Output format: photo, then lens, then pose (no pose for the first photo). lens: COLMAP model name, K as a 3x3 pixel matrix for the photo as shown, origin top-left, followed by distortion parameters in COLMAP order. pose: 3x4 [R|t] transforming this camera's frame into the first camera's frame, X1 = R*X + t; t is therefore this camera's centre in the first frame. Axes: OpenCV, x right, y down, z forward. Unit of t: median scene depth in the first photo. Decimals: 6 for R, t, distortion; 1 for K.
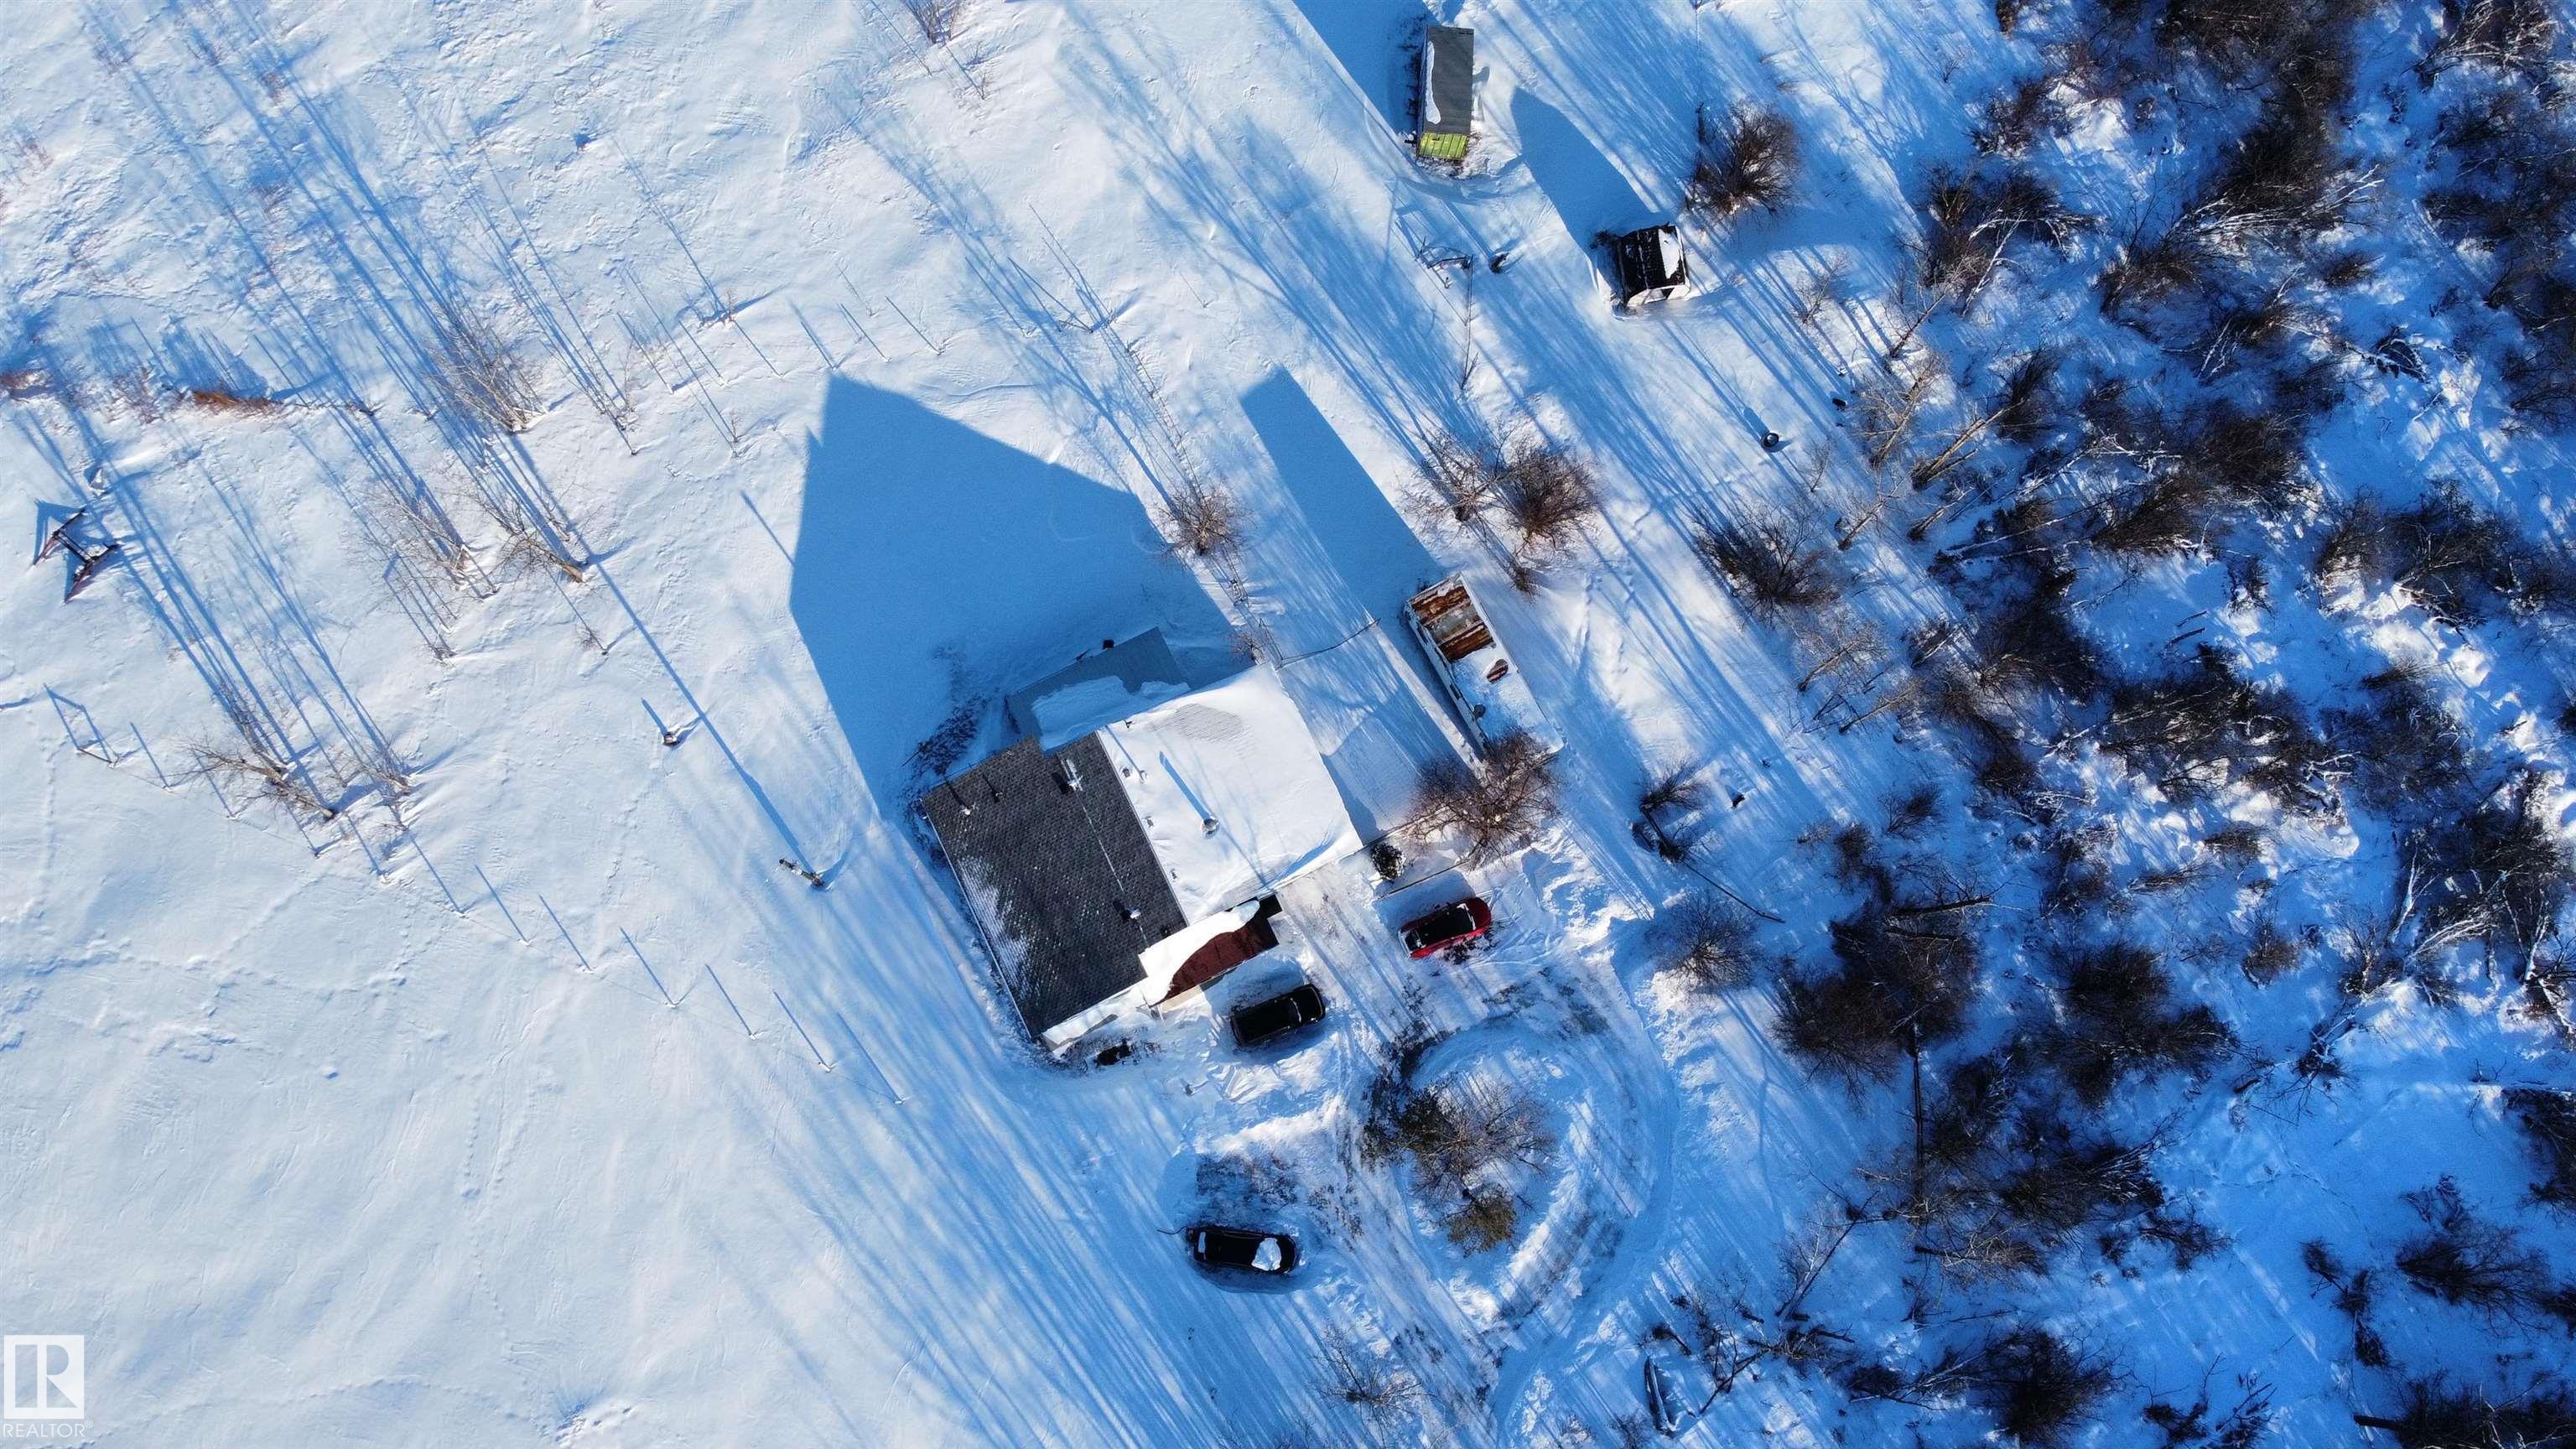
lens RADIAL K [[1943.1, 0, 1288.0], [0, 1943.1, 724.5], [0, 0, 1]] dist [-0.000226, -0.006039]
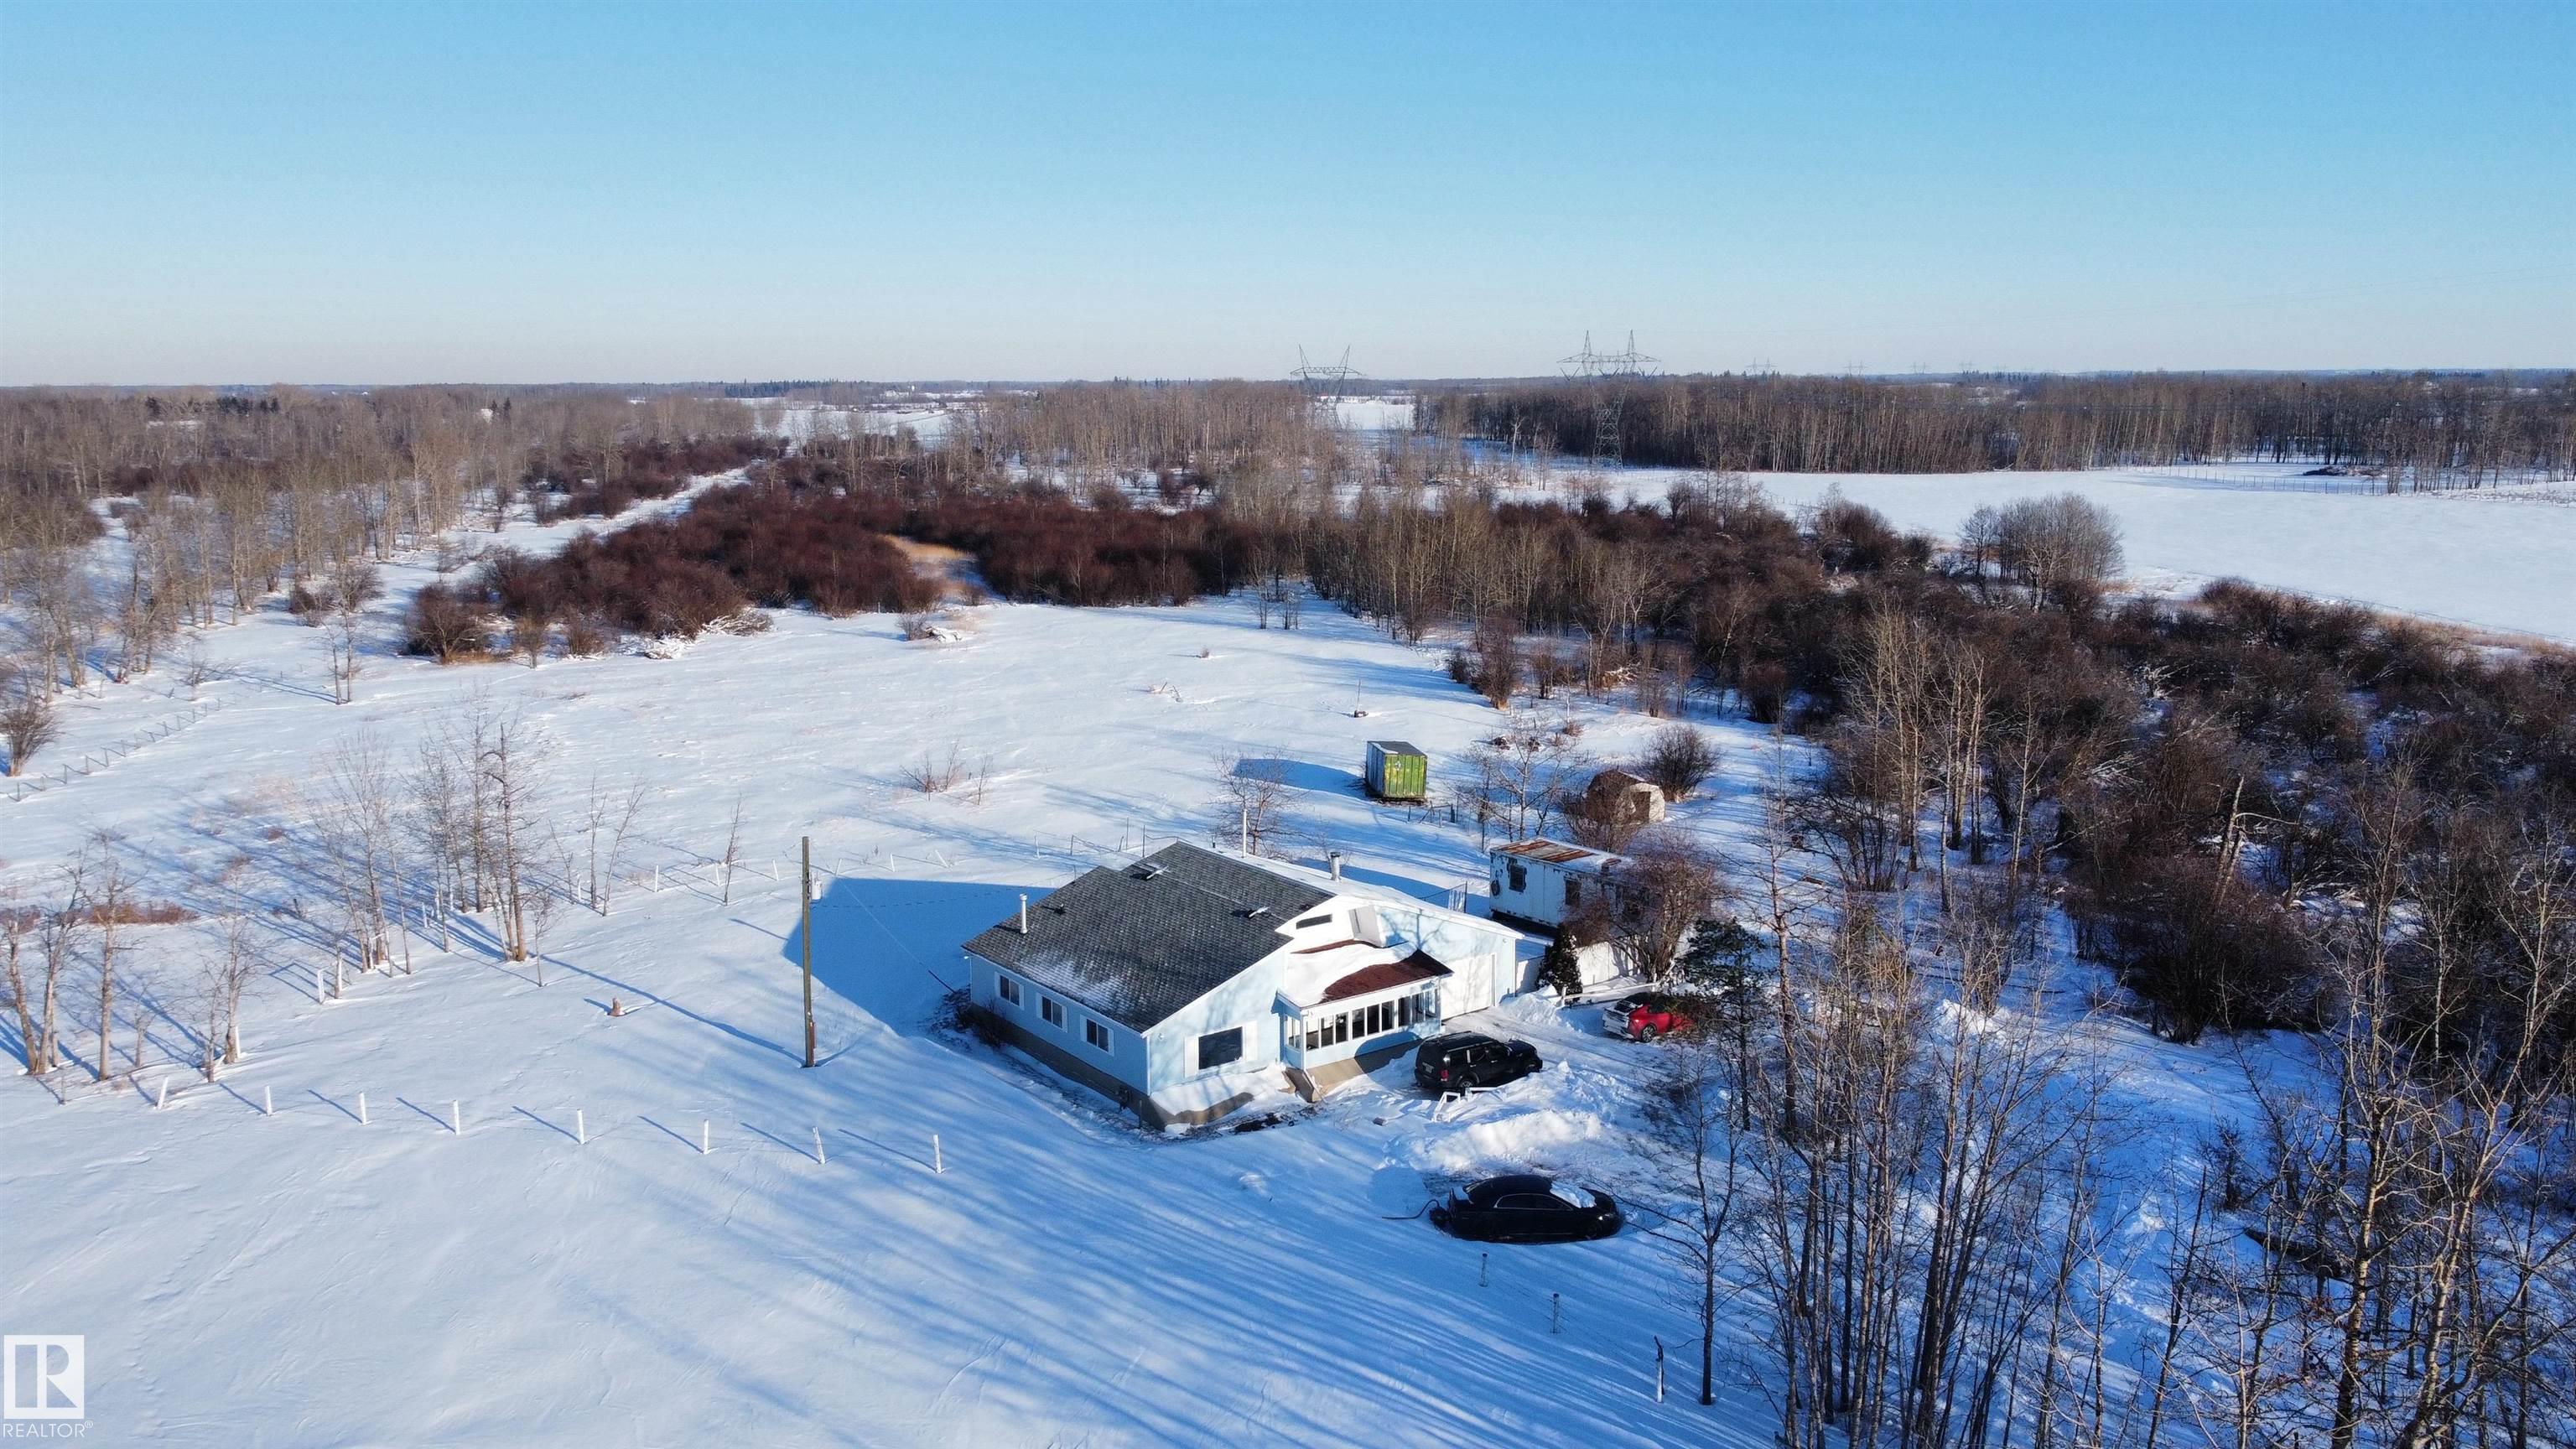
lens RADIAL K [[1943.1, 0, 1288.0], [0, 1943.1, 724.5], [0, 0, 1]] dist [-0.000226, -0.006039]
pose [[0.983065, -0.043009, 0.178136, -0.192537], [0.182162, 0.335322, -0.924325, 0.745985], [-0.019979, 0.941121, 0.337478, 0.641651]]
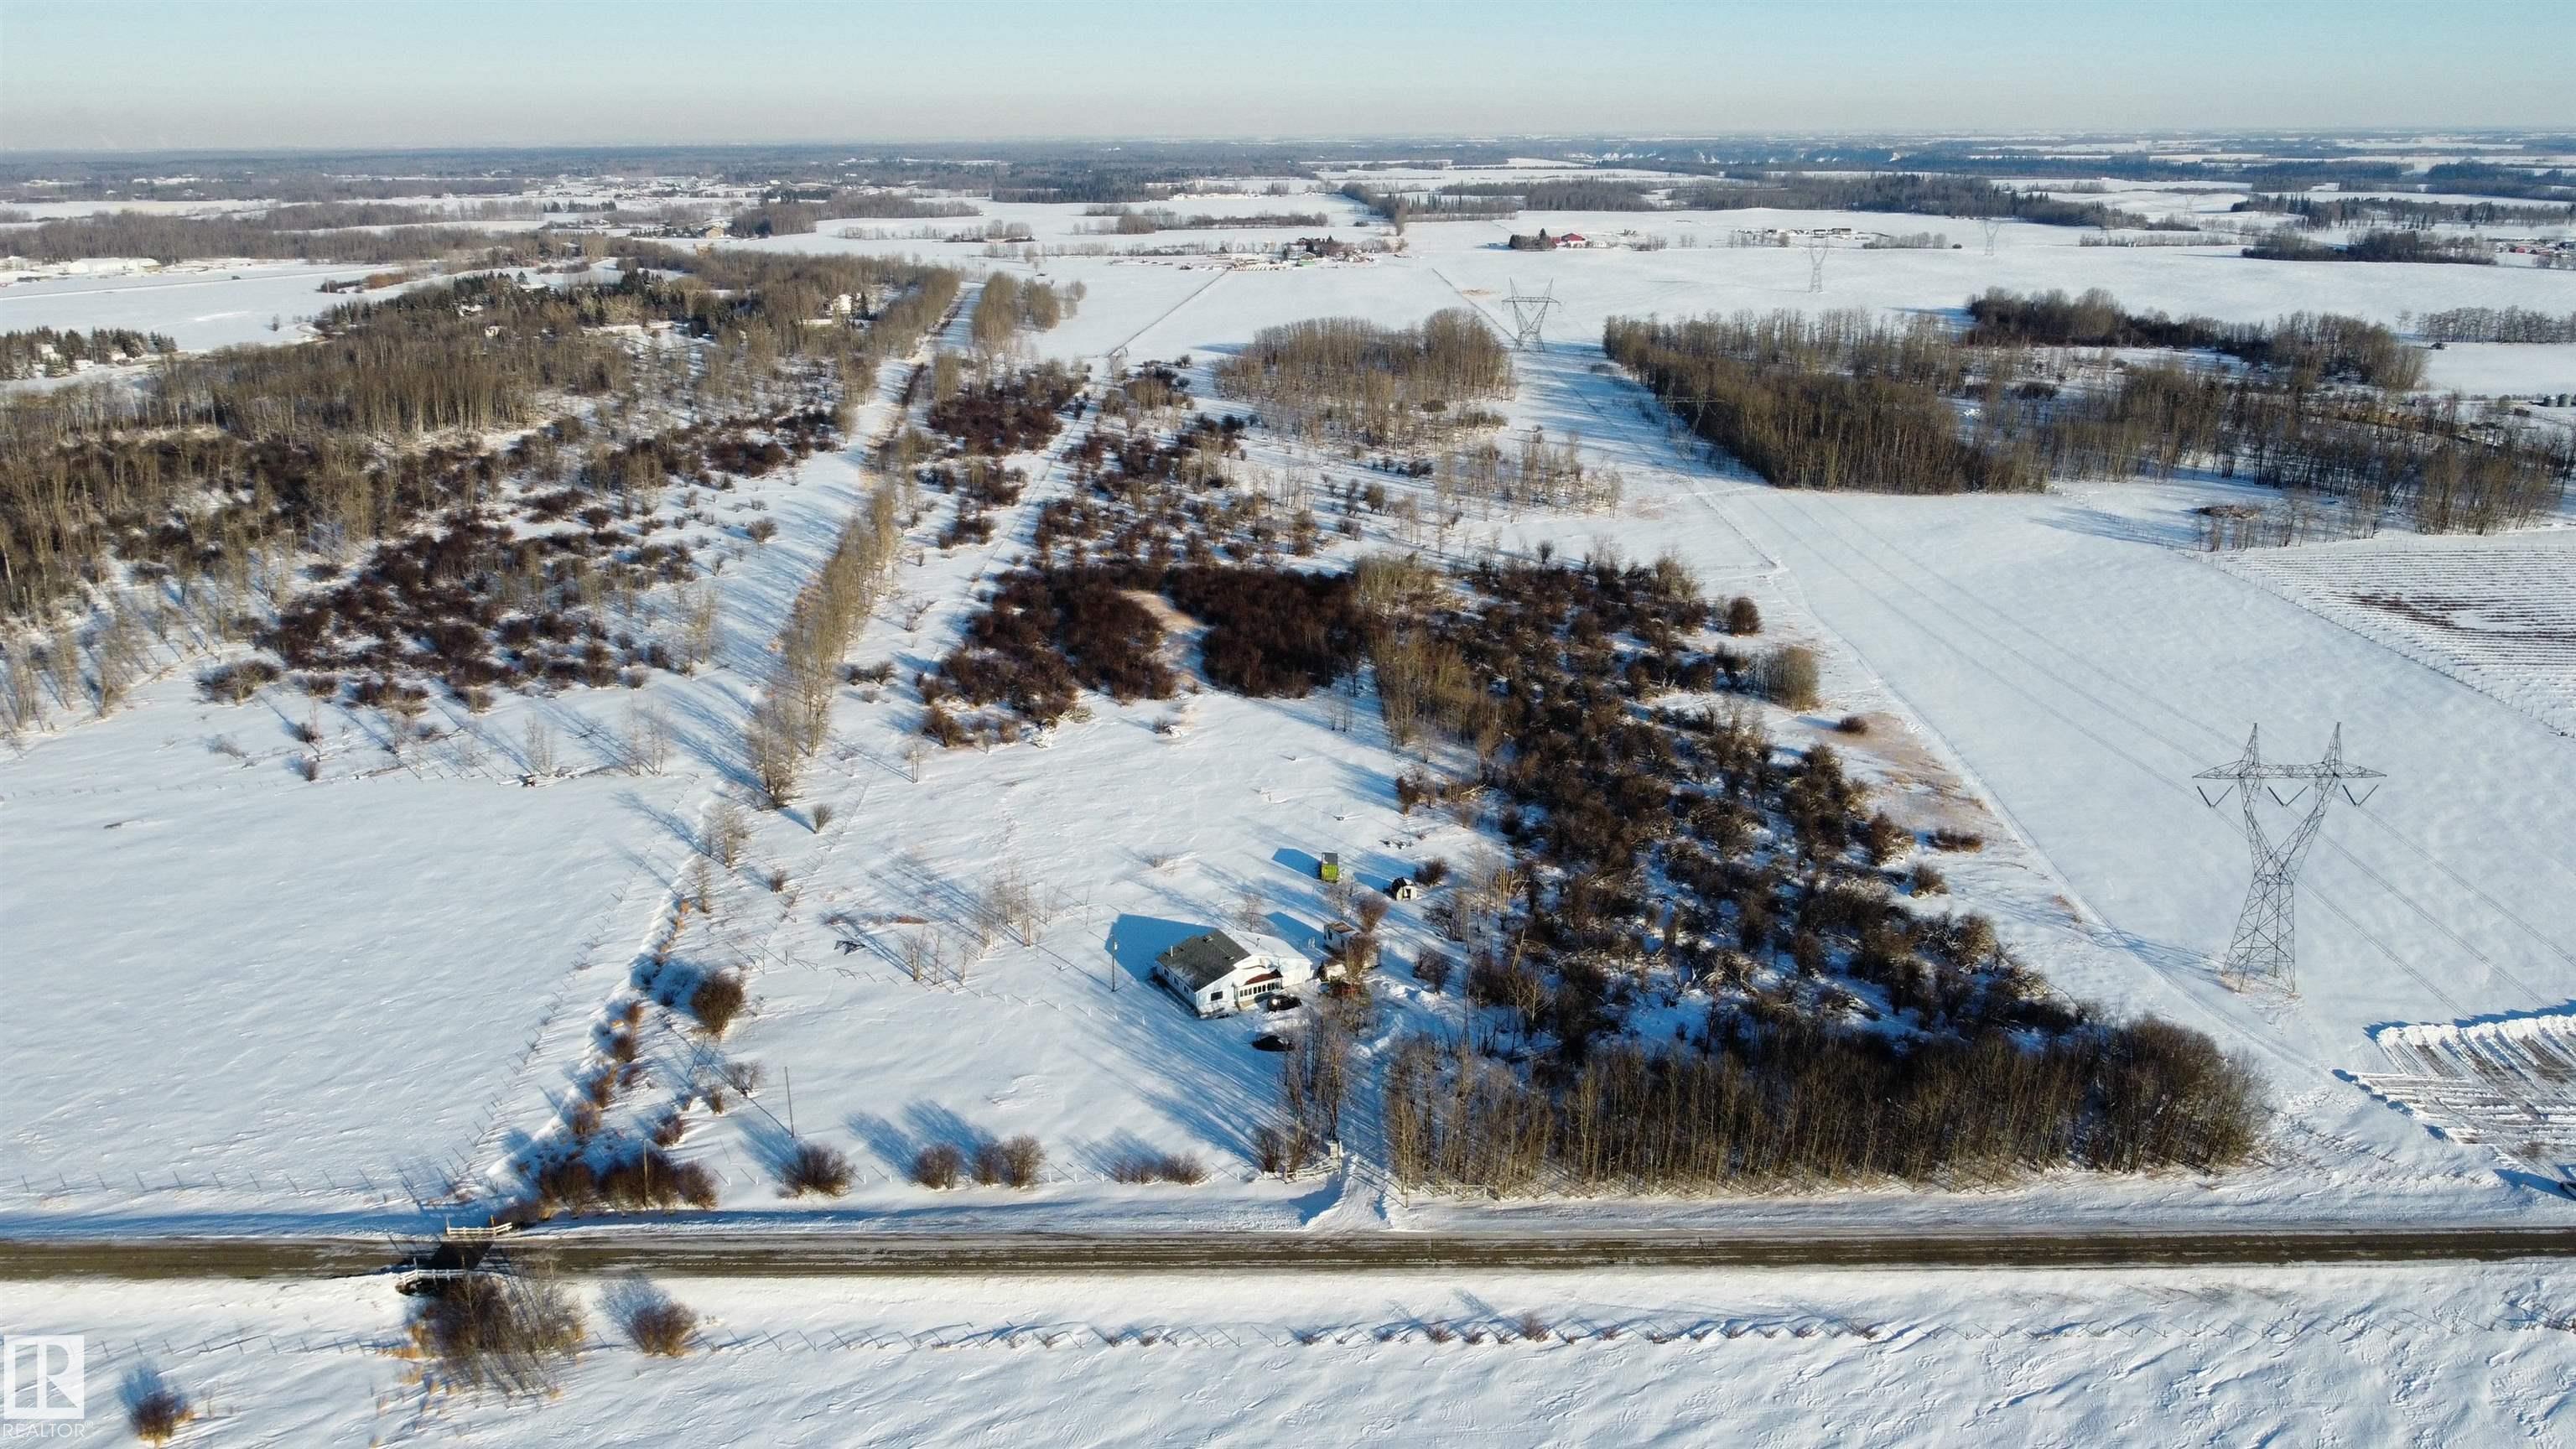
lens RADIAL K [[1943.1, 0, 1288.0], [0, 1943.1, 724.5], [0, 0, 1]] dist [-0.000226, -0.006039]
pose [[0.999265, -0.020883, 0.032143, -0.077369], [0.038110, 0.451404, -0.891506, 2.388958], [0.004108, 0.892075, 0.451868, -0.576938]]
